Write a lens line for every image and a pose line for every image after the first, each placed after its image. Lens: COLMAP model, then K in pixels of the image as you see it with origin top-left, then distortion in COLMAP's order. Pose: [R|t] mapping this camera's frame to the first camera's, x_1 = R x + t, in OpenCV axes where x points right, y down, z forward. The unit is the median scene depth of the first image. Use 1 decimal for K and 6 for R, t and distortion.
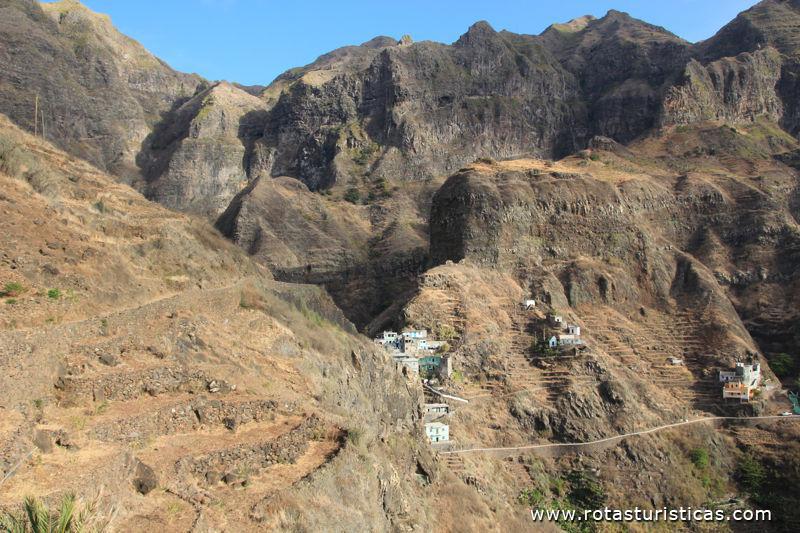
lens RADIAL K [[658.3, 0, 398.0], [0, 658.3, 266.1], [0, 0, 1]] dist [-0.124655, 0.092221]
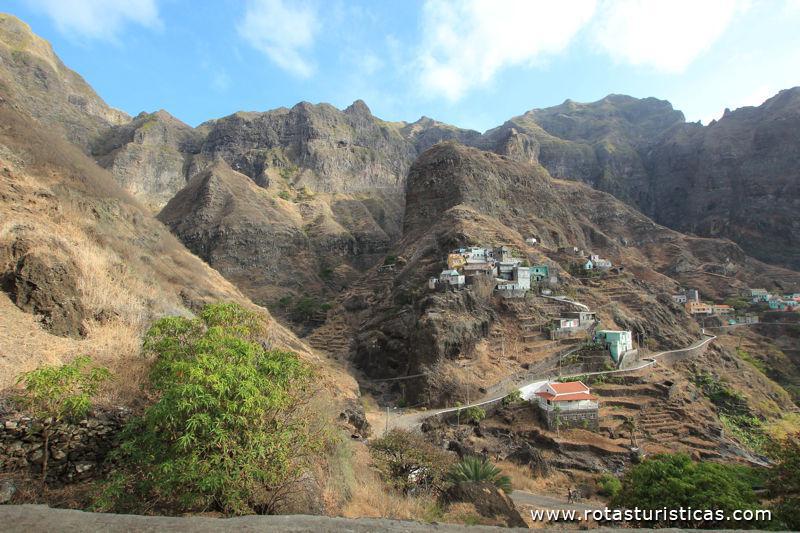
lens RADIAL K [[368.2, 0, 404.3], [0, 368.2, 269.2], [0, 0, 1]] dist [-0.032690, 0.004741]
pose [[0.926543, 0.023727, 0.375439, -0.239638], [-0.013473, 0.999462, -0.029915, 0.120847], [-0.375947, 0.022659, 0.926364, 0.448543]]
